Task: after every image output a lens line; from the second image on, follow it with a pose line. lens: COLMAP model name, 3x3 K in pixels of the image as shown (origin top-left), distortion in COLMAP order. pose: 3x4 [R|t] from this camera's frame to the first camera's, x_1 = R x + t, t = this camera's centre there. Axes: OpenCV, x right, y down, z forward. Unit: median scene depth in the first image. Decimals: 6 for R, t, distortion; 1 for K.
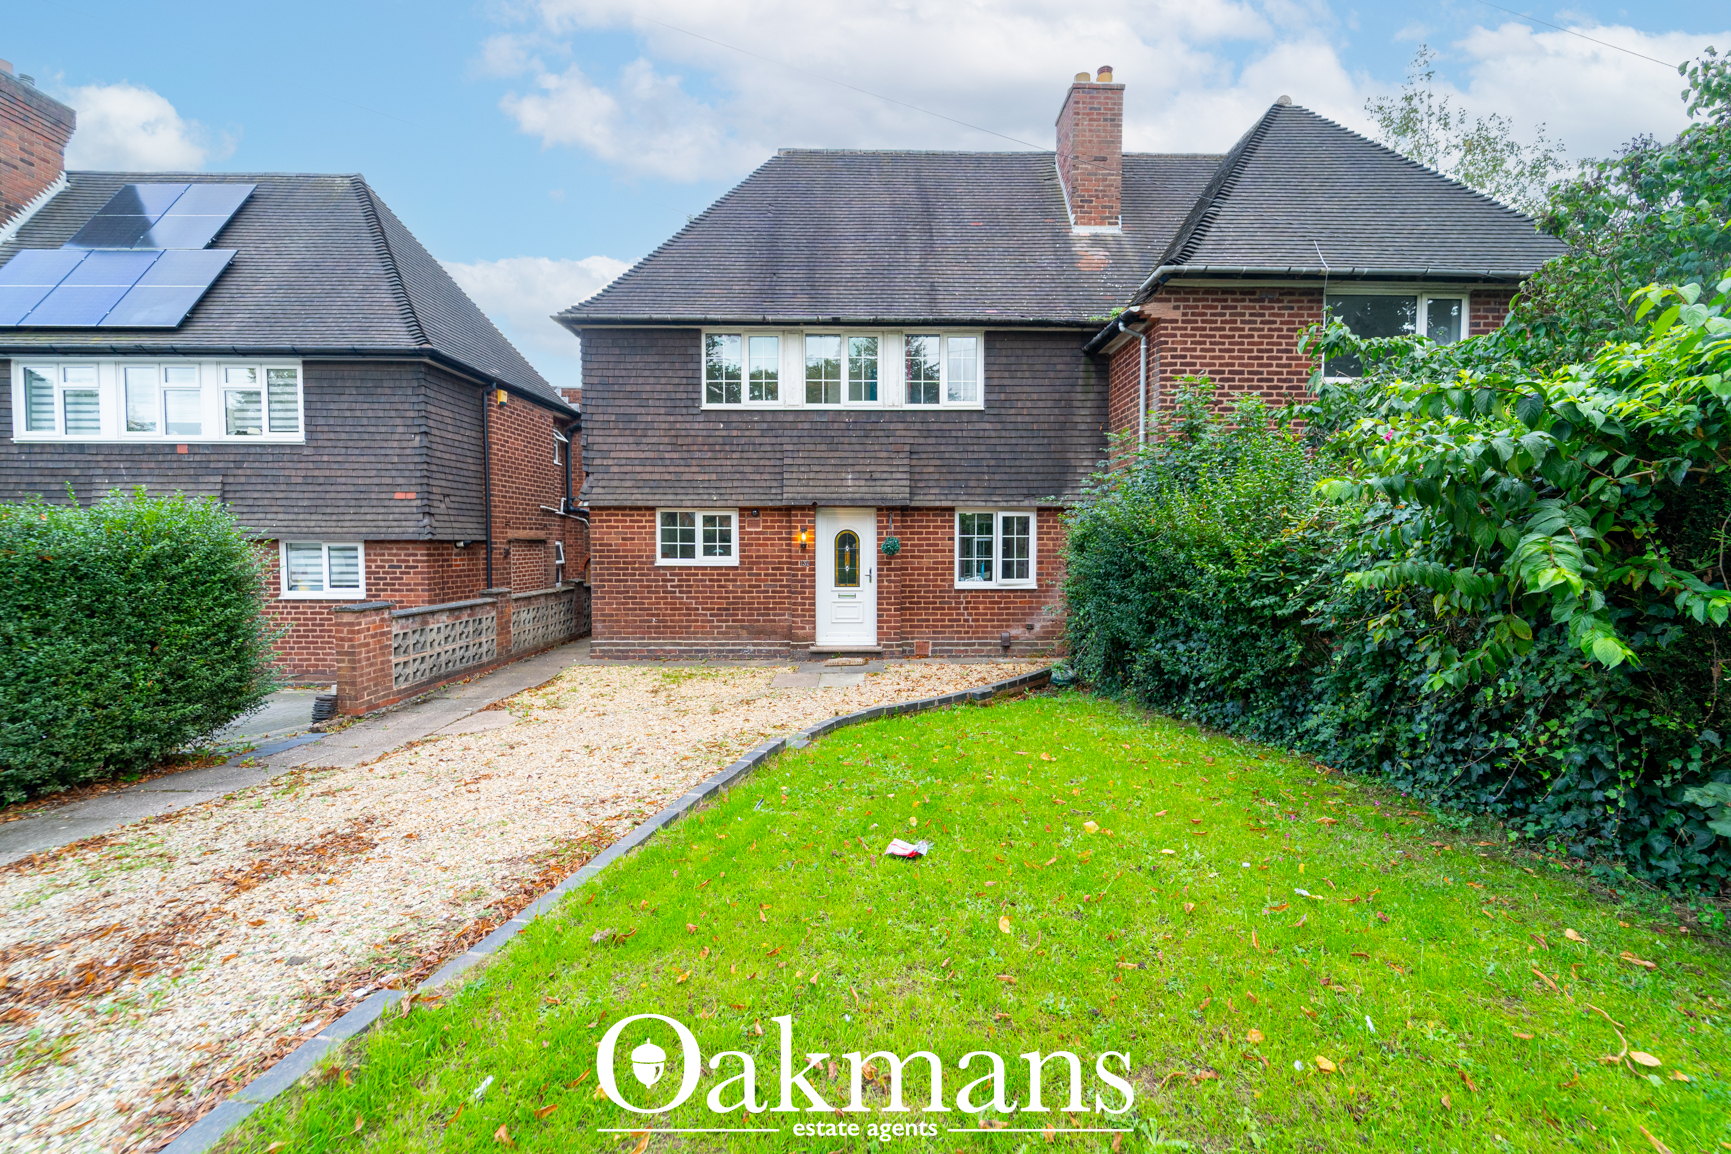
lens RADIAL K [[725.8, 0, 876.1], [0, 725.8, 576.0], [0, 0, 1]] dist [0.001510, -0.002327]
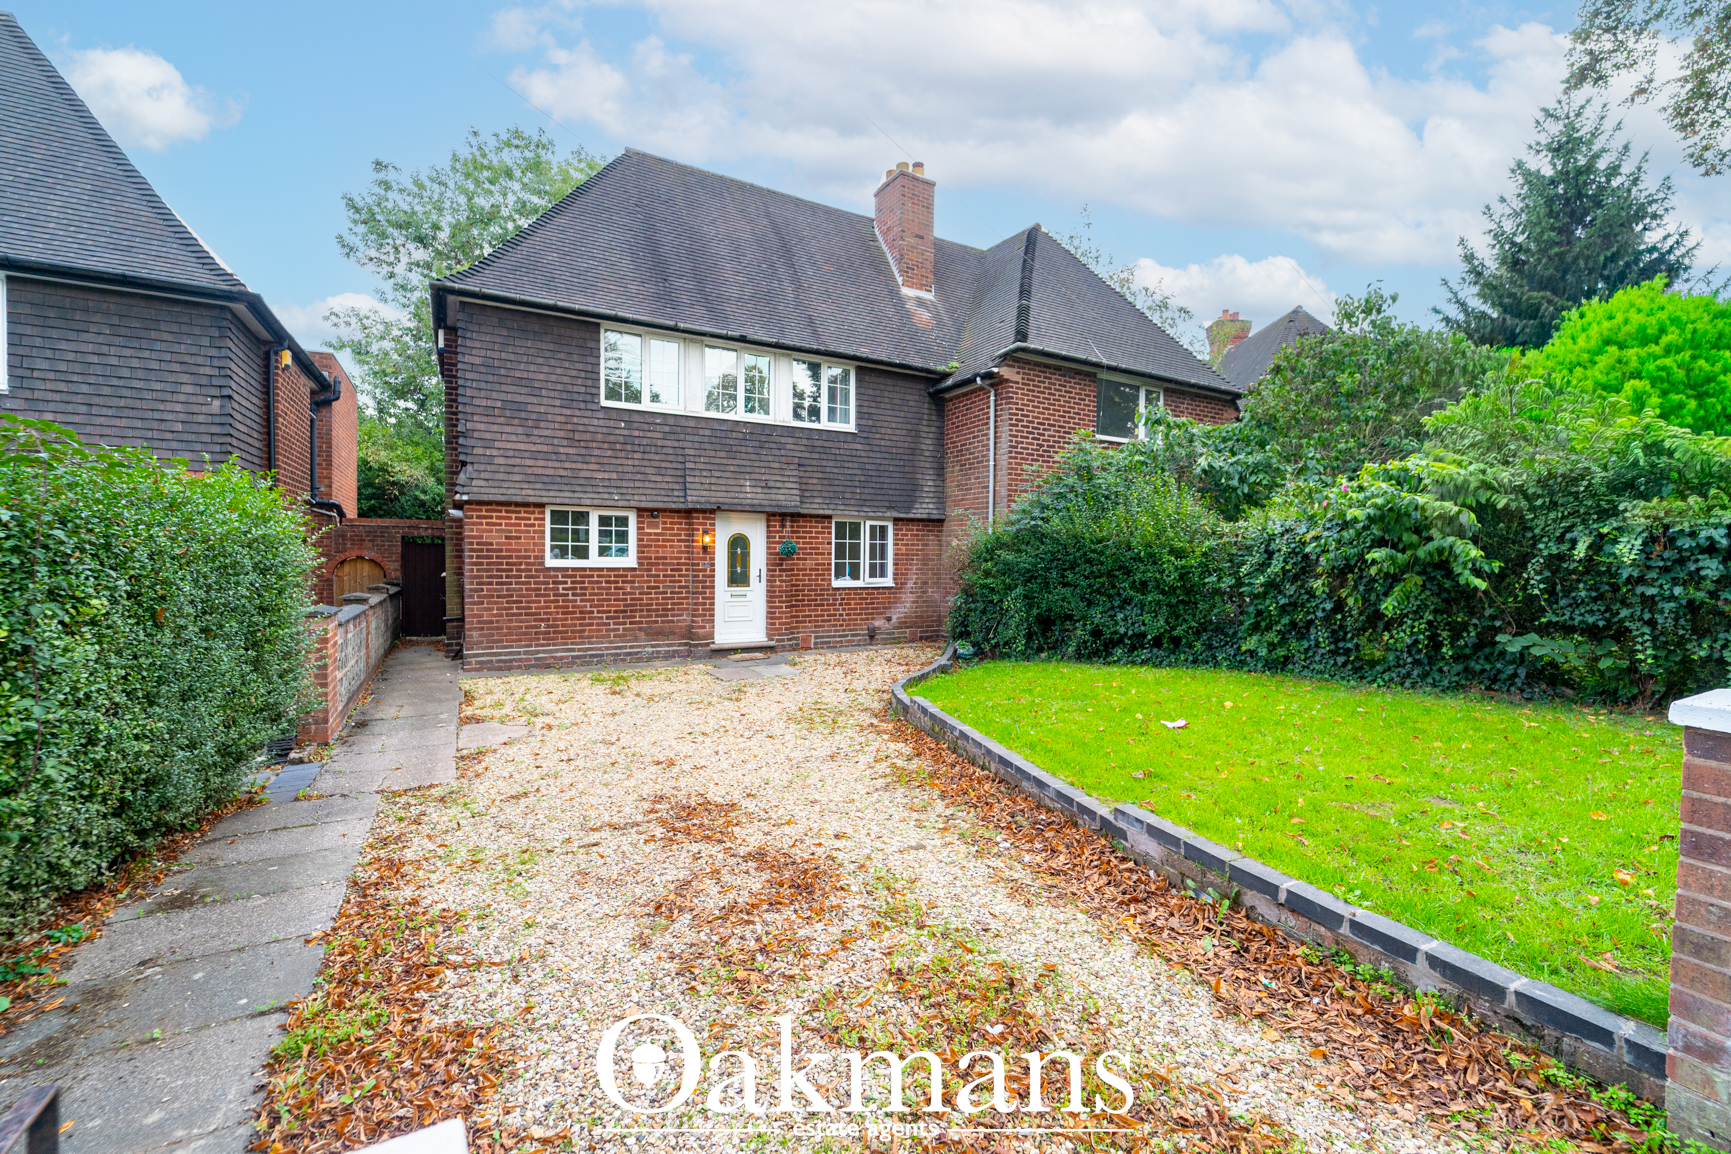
lens RADIAL K [[727.6, 0, 892.1], [0, 727.6, 571.1], [0, 0, 1]] dist [-0.000113, -0.000352]
pose [[0.864551, -0.003624, 0.502533, -0.393204], [0.014696, 0.999729, -0.018073, 0.014841], [-0.502331, 0.023011, 0.864369, -0.031762]]
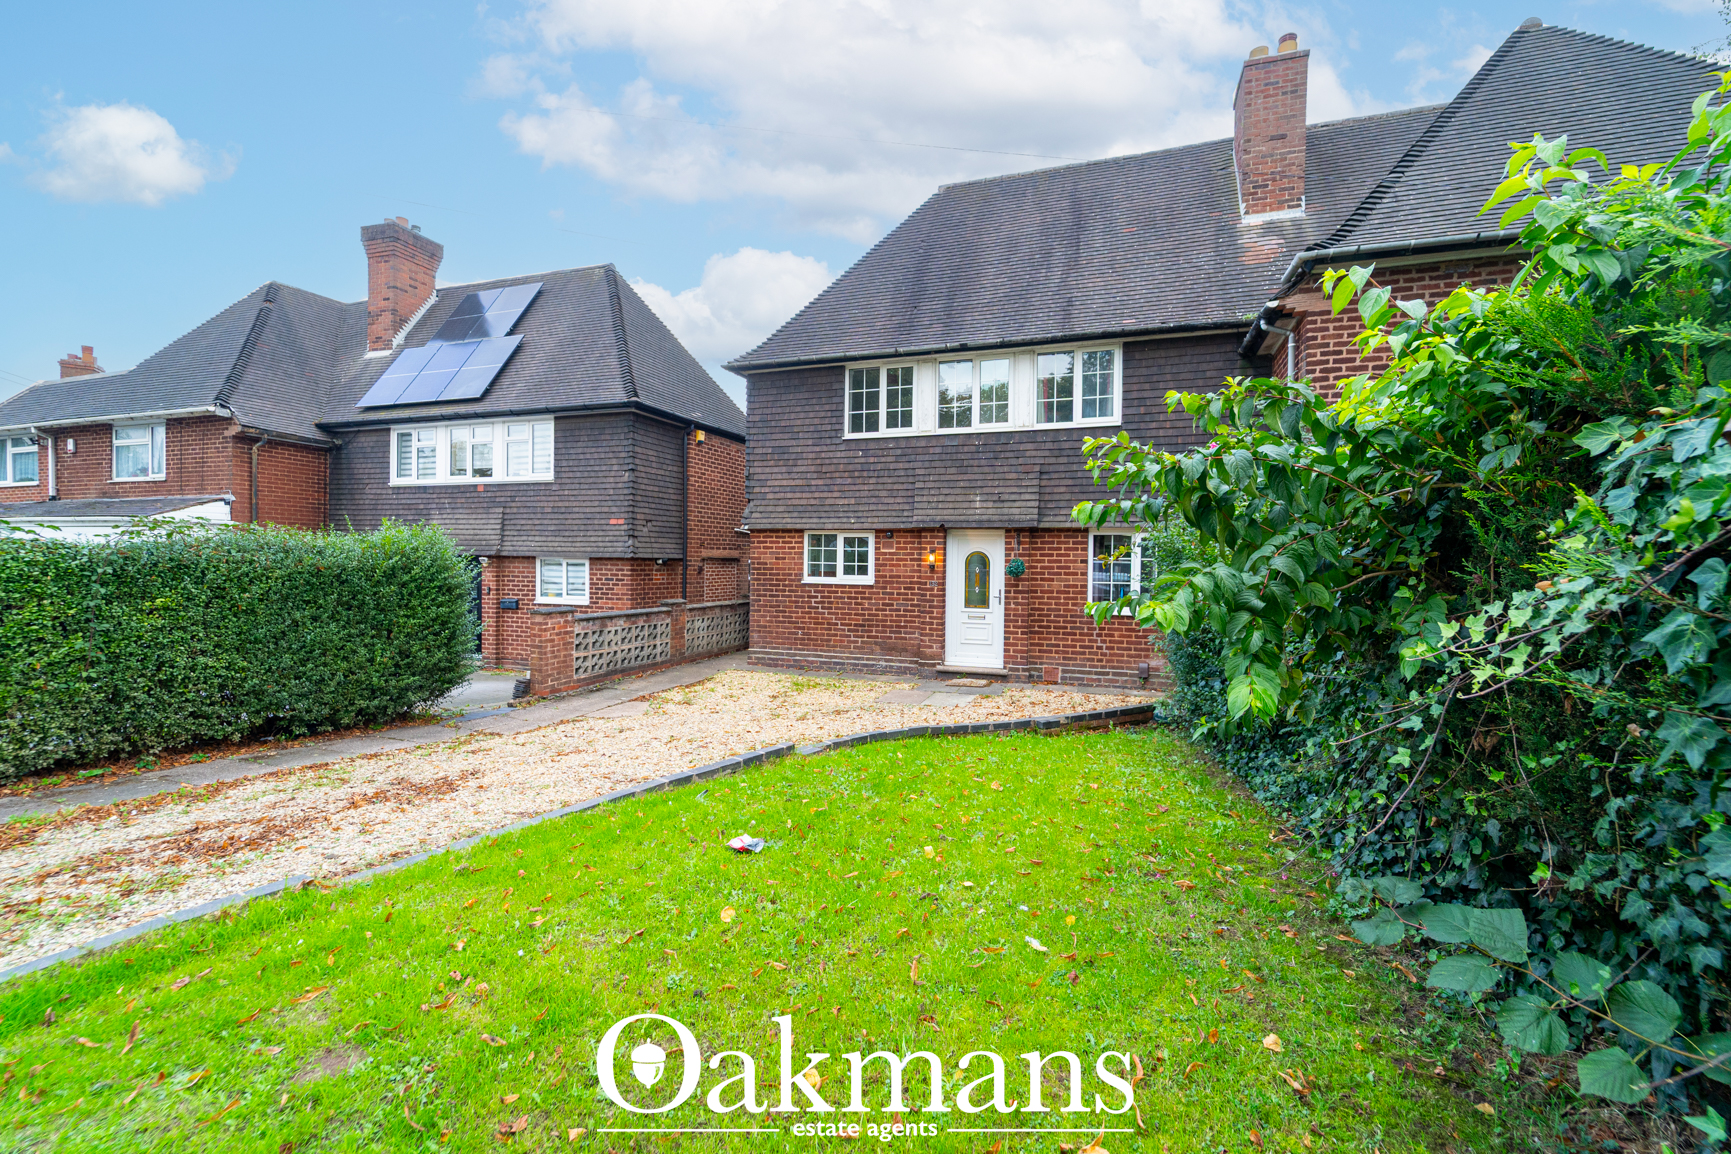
lens RADIAL K [[725.8, 0, 876.1], [0, 725.8, 576.0], [0, 0, 1]] dist [0.001510, -0.002327]
pose [[0.936869, 0.017176, -0.349259, 0.185773], [-0.027068, 0.999358, -0.023460, -0.002110], [0.348631, 0.031432, 0.936733, 0.010716]]
